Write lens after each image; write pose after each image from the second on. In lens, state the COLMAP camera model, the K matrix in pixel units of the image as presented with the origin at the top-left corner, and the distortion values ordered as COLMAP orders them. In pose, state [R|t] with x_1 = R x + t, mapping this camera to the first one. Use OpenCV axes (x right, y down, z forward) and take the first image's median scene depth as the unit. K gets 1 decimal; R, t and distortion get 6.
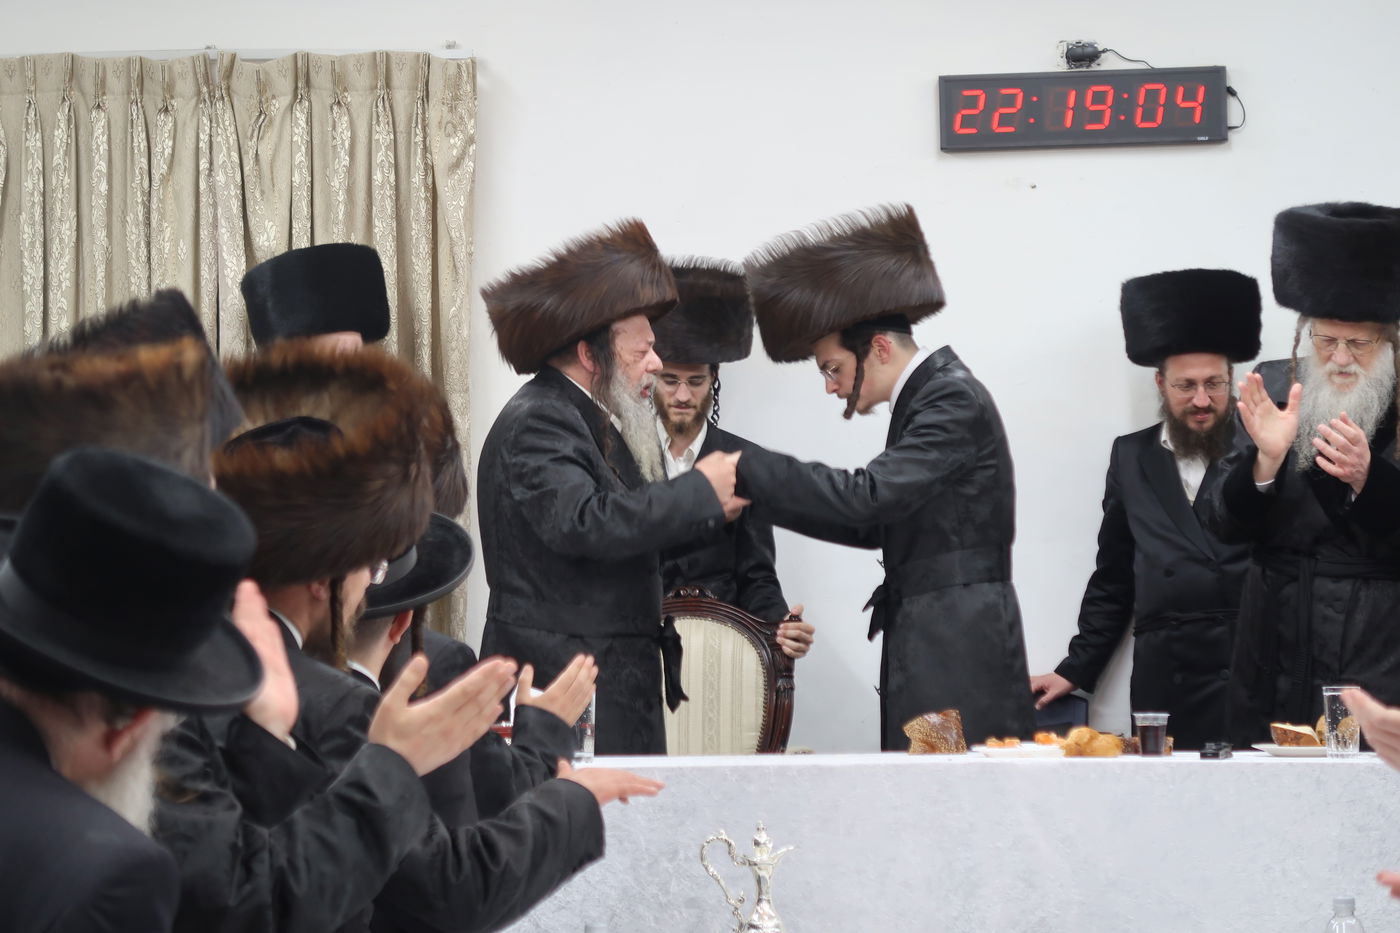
lens RADIAL K [[4084.5, 0, 685.0], [0, 4084.5, 422.2], [0, 0, 1]] dist [0.042748, 0.000000]
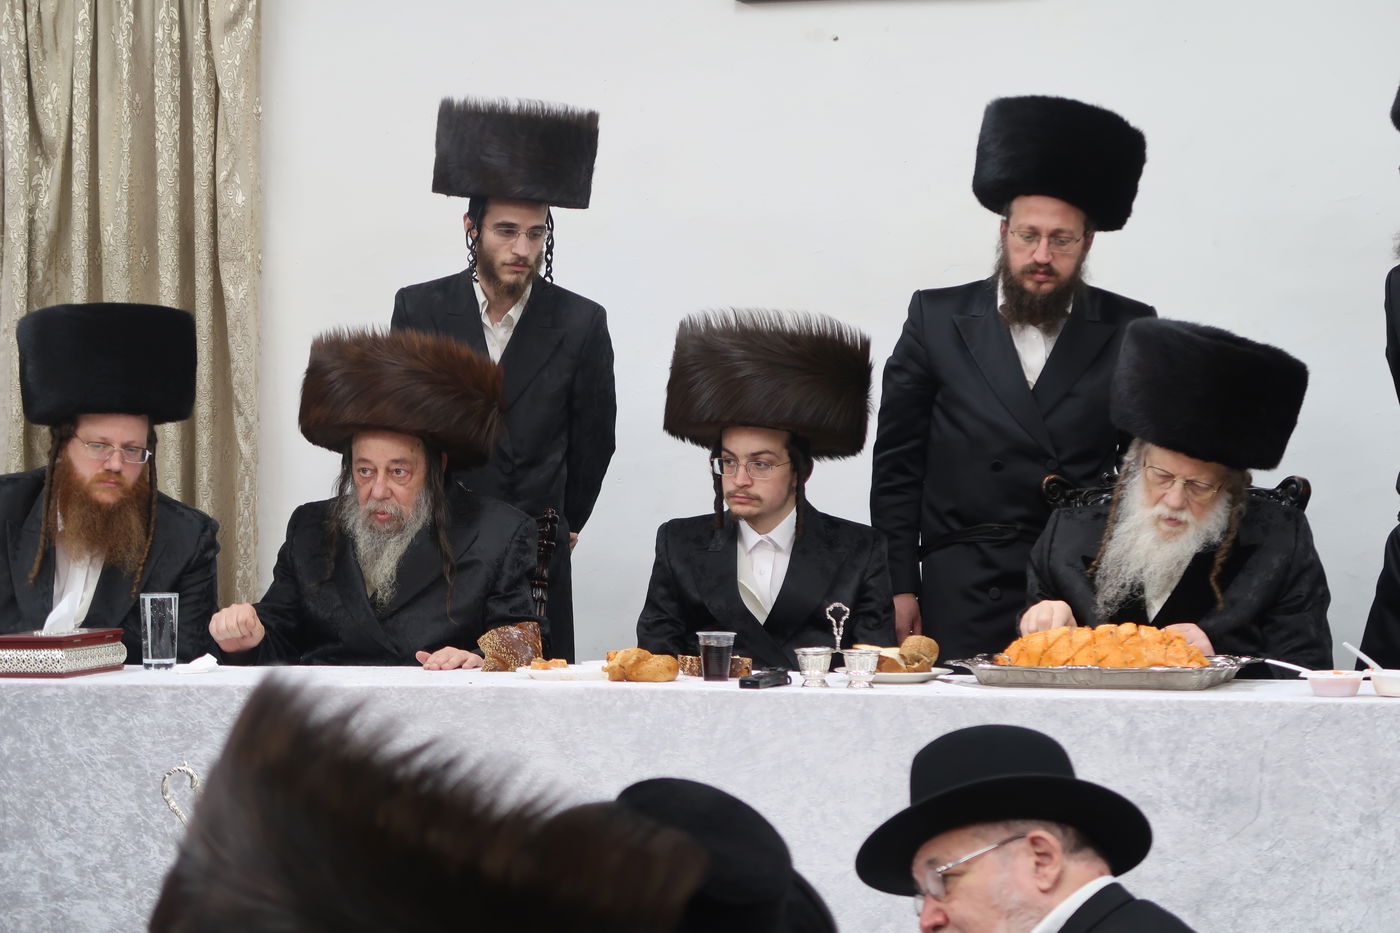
lens RADIAL K [[3710.8, 0, 706.1], [0, 3710.8, 463.1], [0, 0, 1]] dist [0.084434, 0.000000]
pose [[0.989887, 0.007841, -0.141642, 0.224473], [0.000033, 0.998459, 0.055499, -0.010582], [0.141859, -0.054942, 0.988361, 0.196710]]
